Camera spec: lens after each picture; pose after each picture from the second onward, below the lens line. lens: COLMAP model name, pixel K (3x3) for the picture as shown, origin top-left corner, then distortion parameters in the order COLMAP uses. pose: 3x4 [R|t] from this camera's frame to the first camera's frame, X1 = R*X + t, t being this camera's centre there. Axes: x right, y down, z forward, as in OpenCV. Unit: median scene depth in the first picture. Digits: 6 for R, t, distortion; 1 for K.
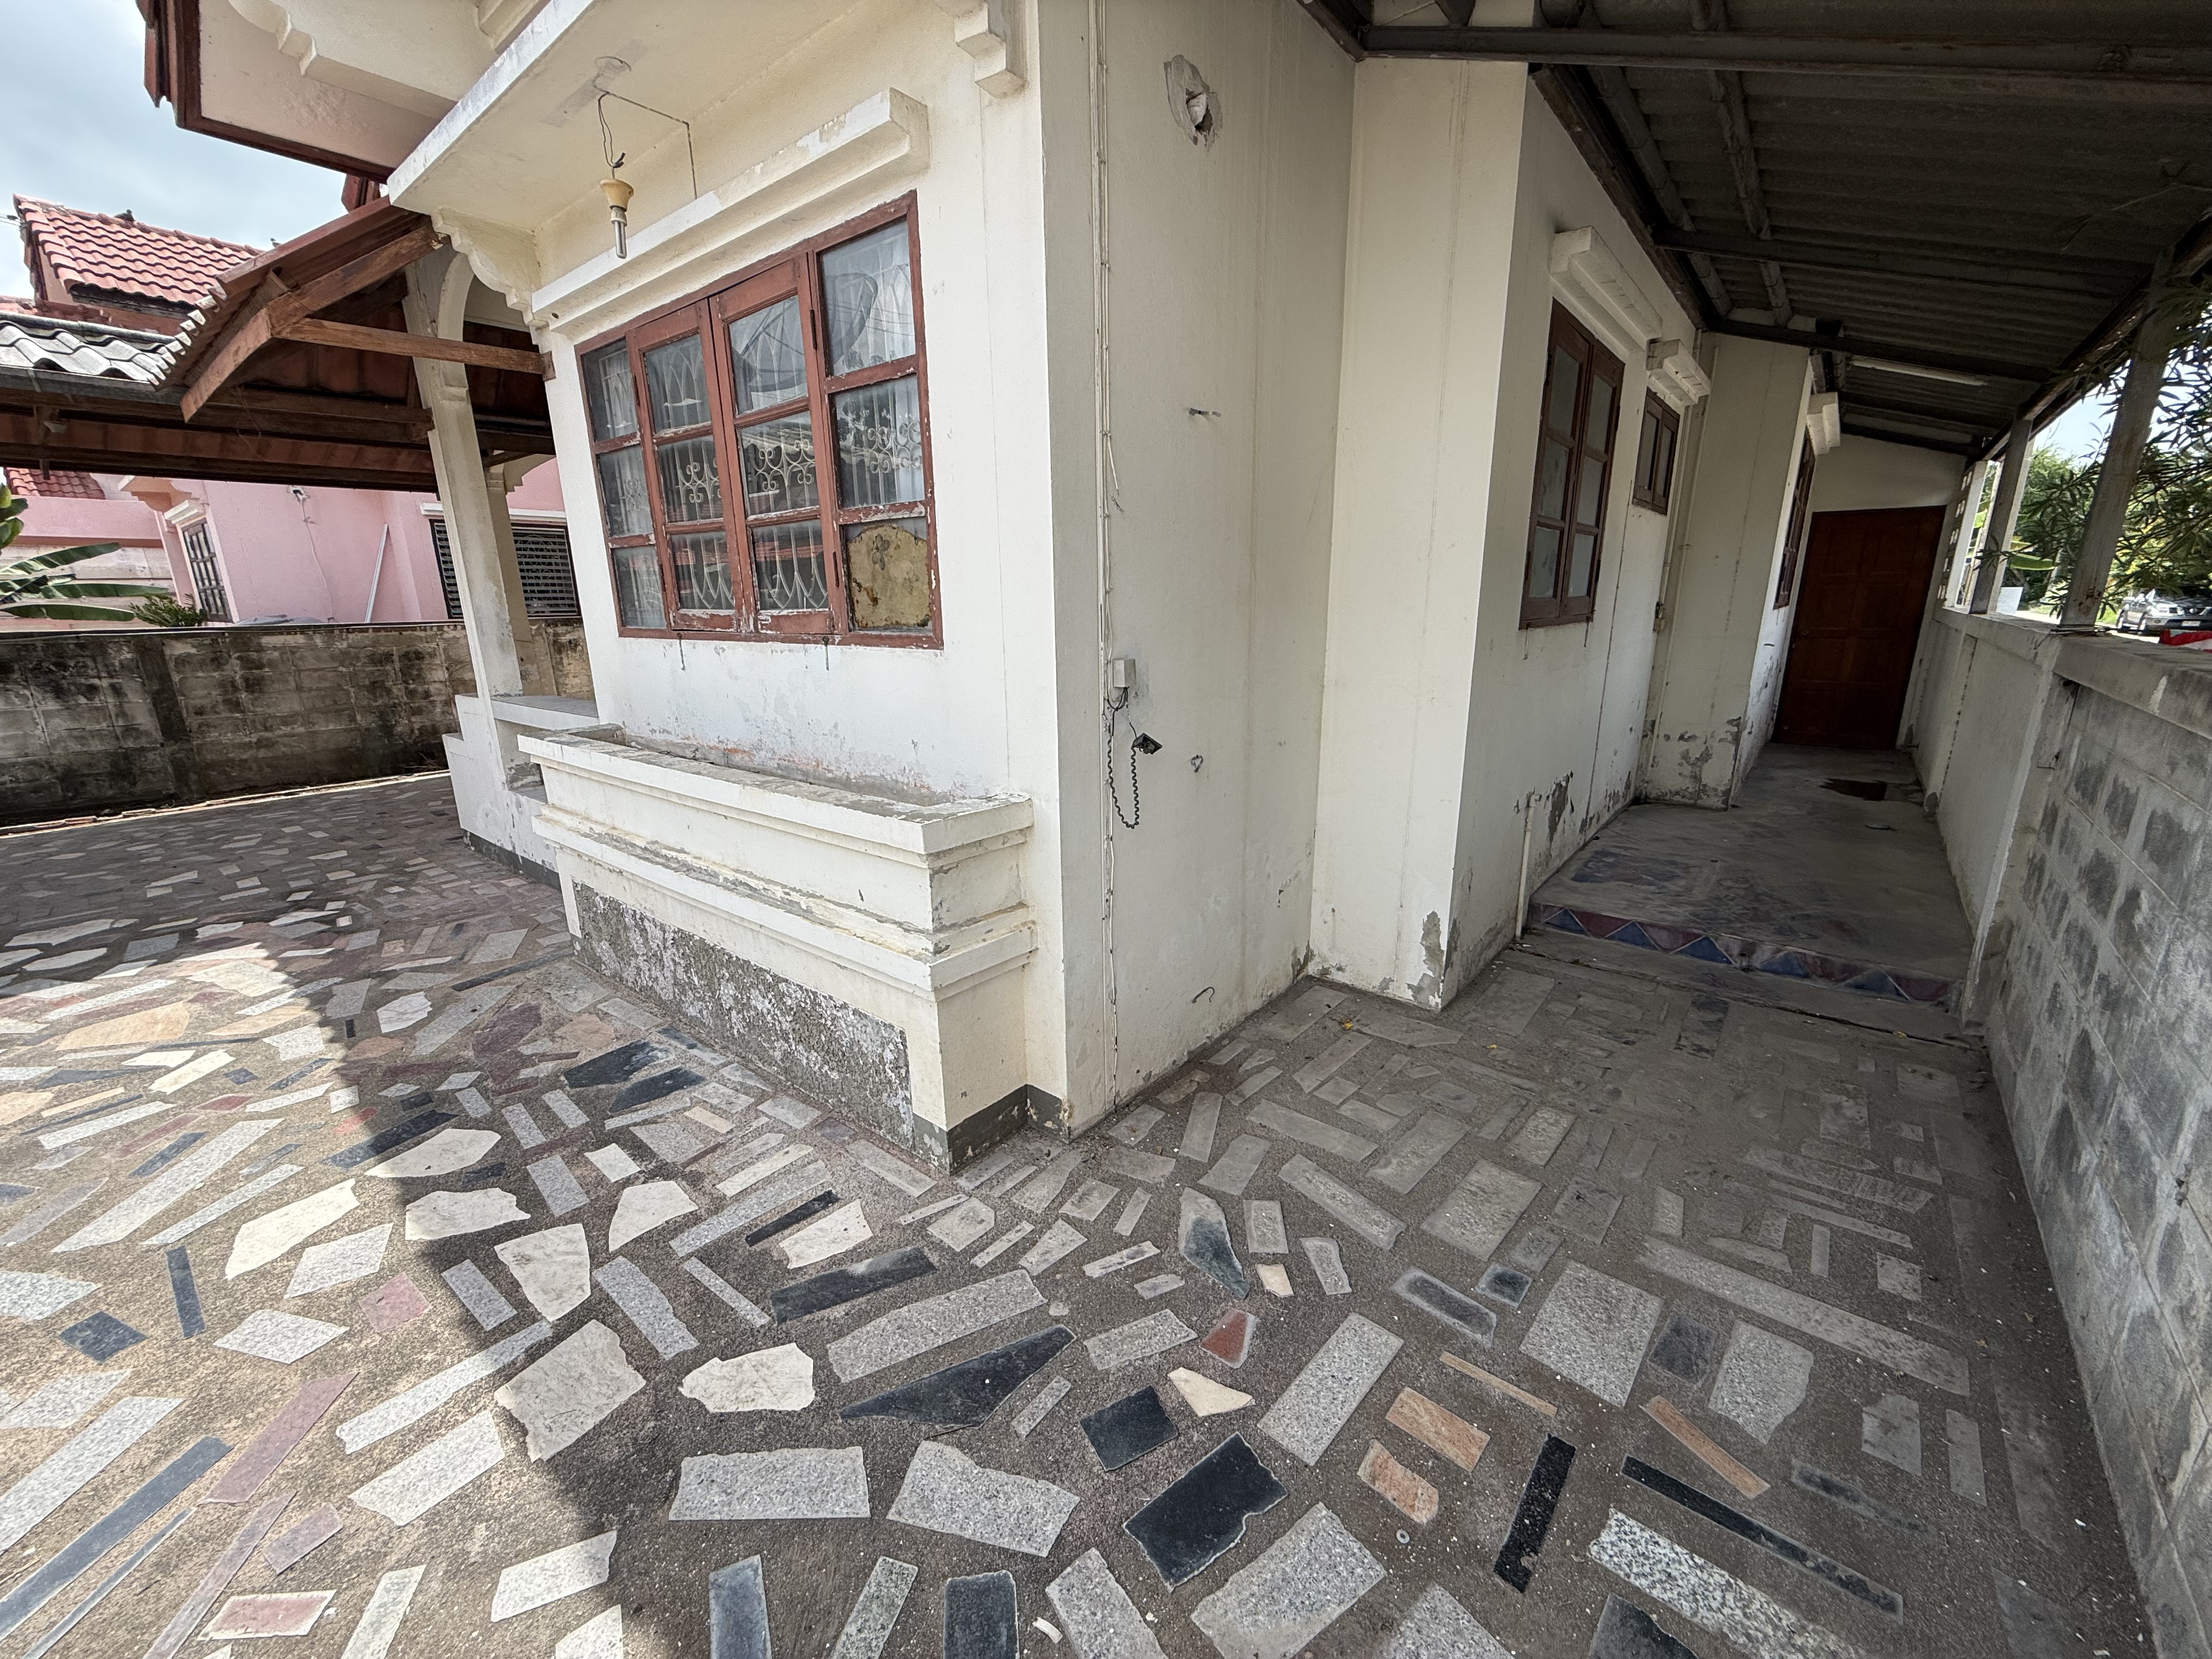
lens RADIAL K [[876.6, 0, 1102.8], [0, 876.6, 831.4], [0, 0, 1]] dist [-0.000767, -0.000201]
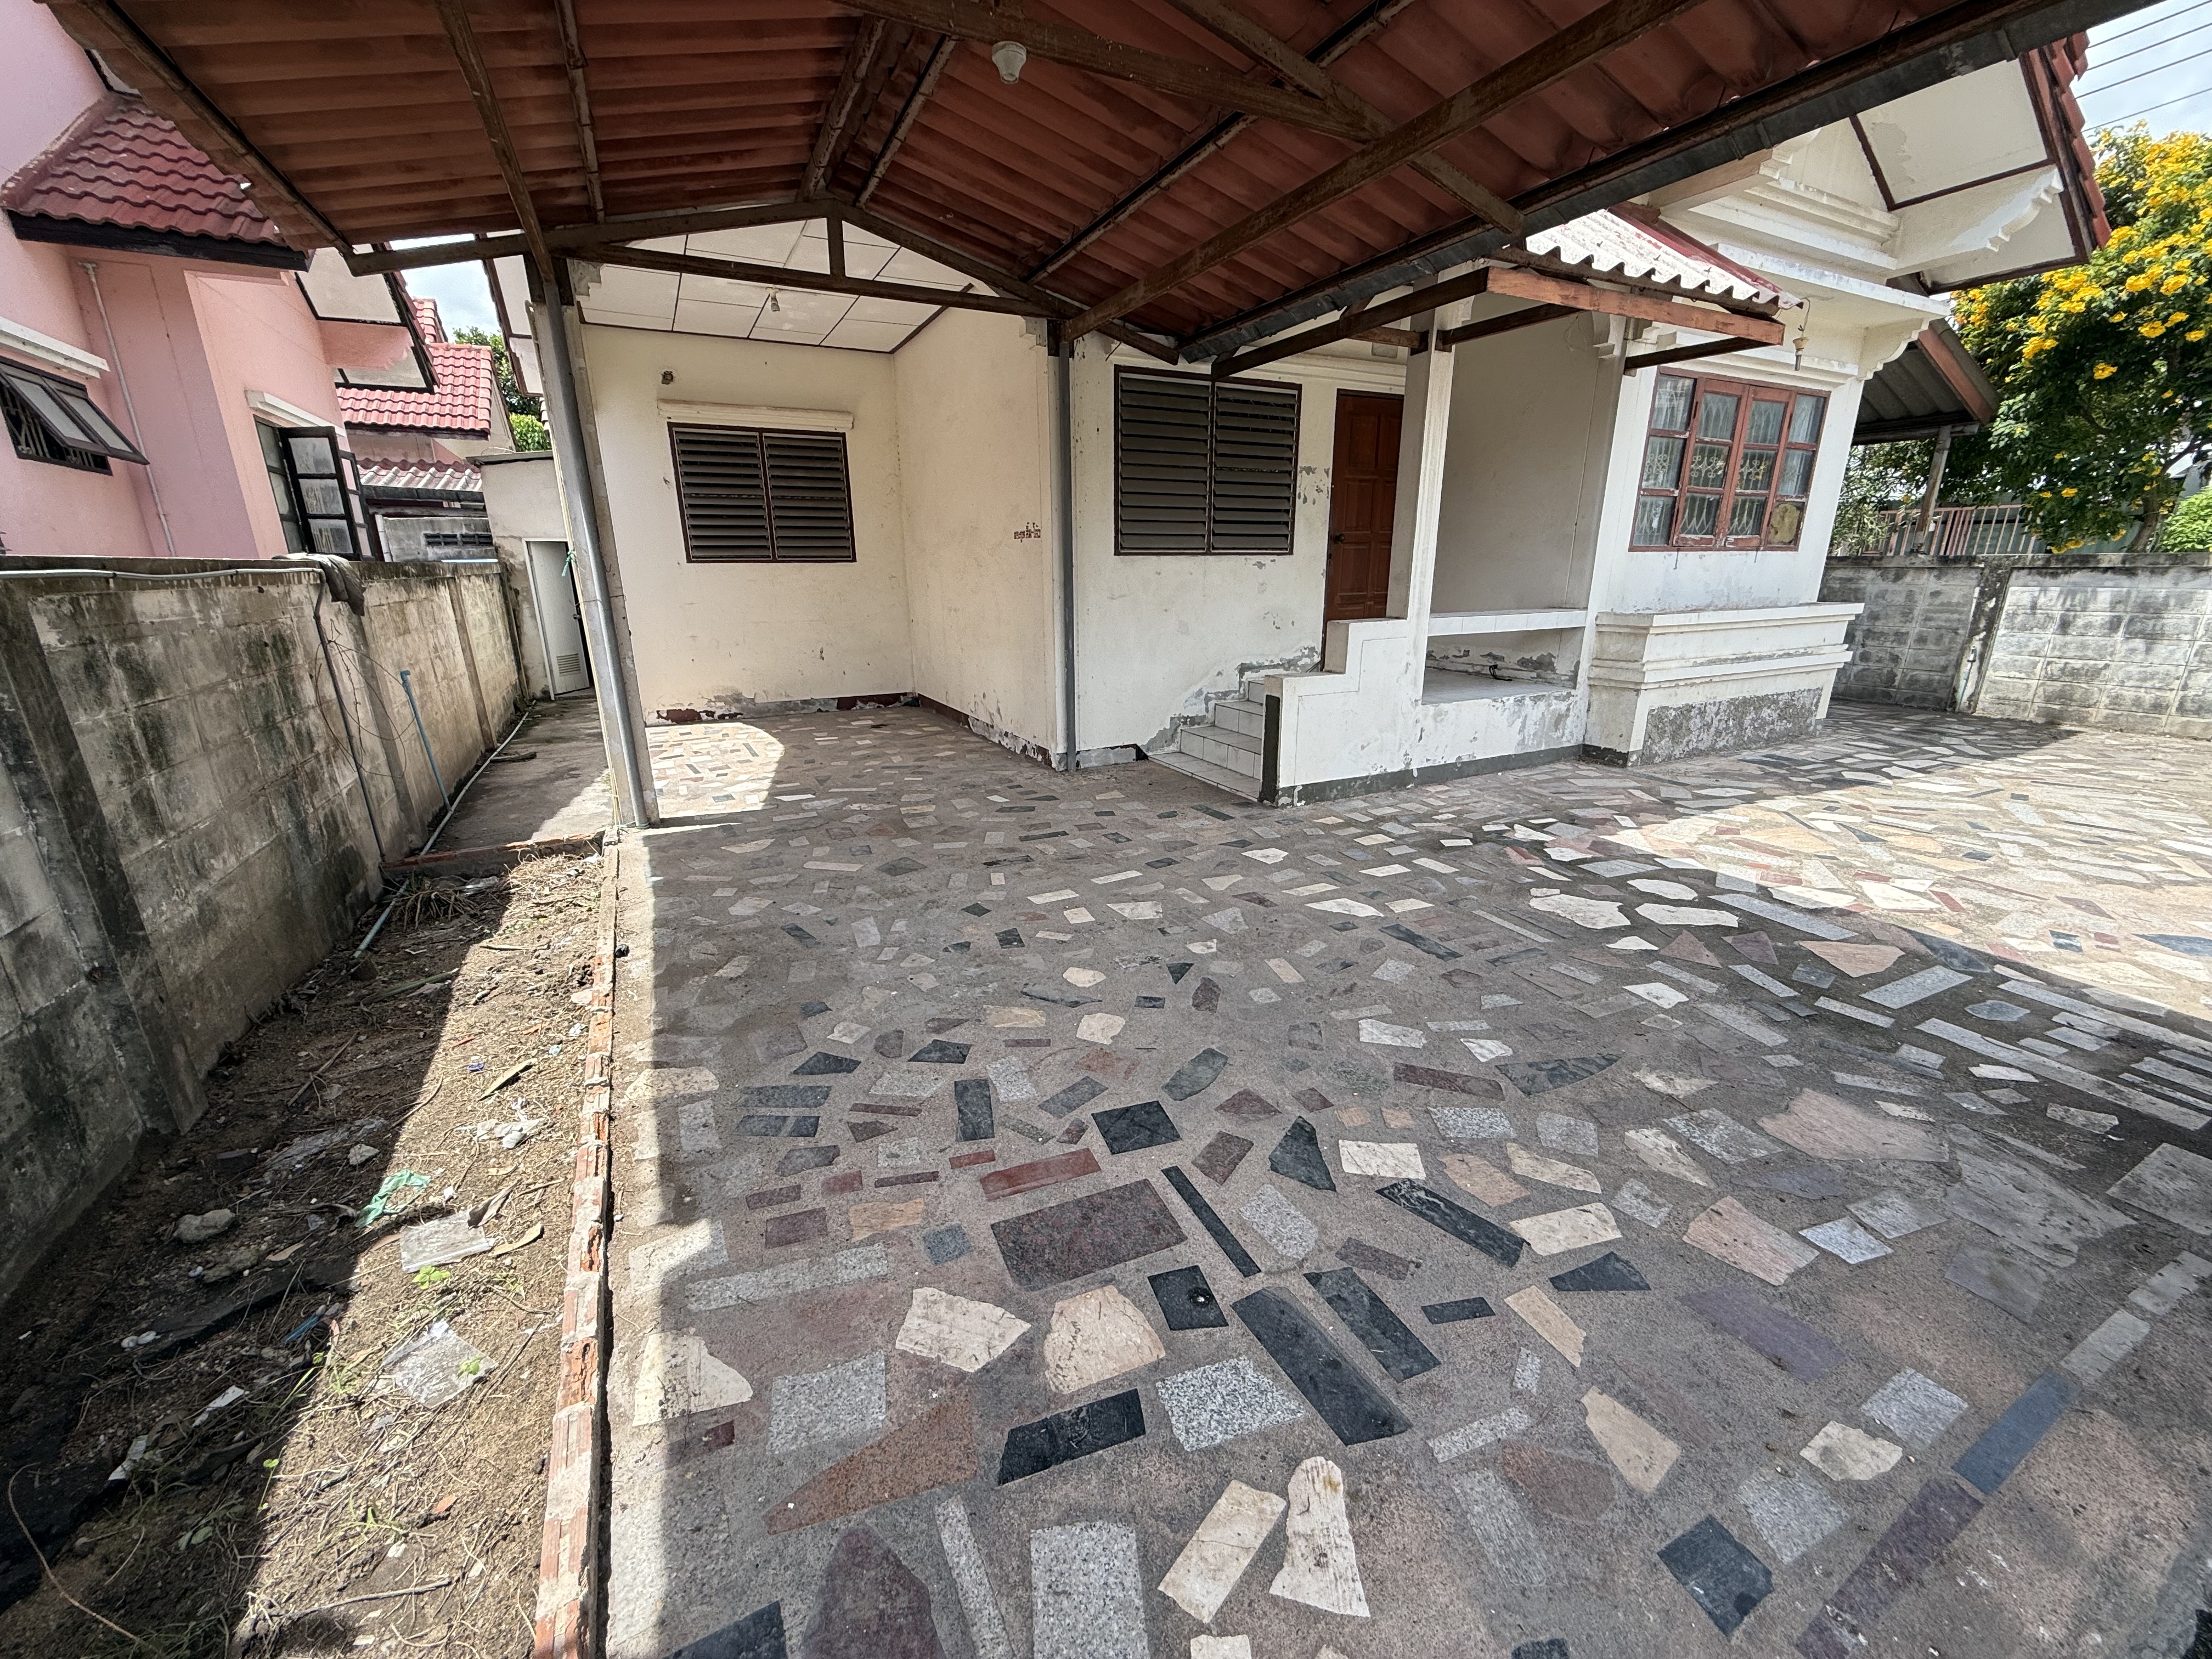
lens RADIAL K [[876.6, 0, 1103.3], [0, 876.6, 828.6], [0, 0, 1]] dist [-0.000767, -0.000201]
pose [[0.402098, -0.255447, 0.879241, -0.969531], [0.239849, 0.956146, 0.168102, -0.094348], [-0.883623, 0.143291, 0.445733, 0.478293]]
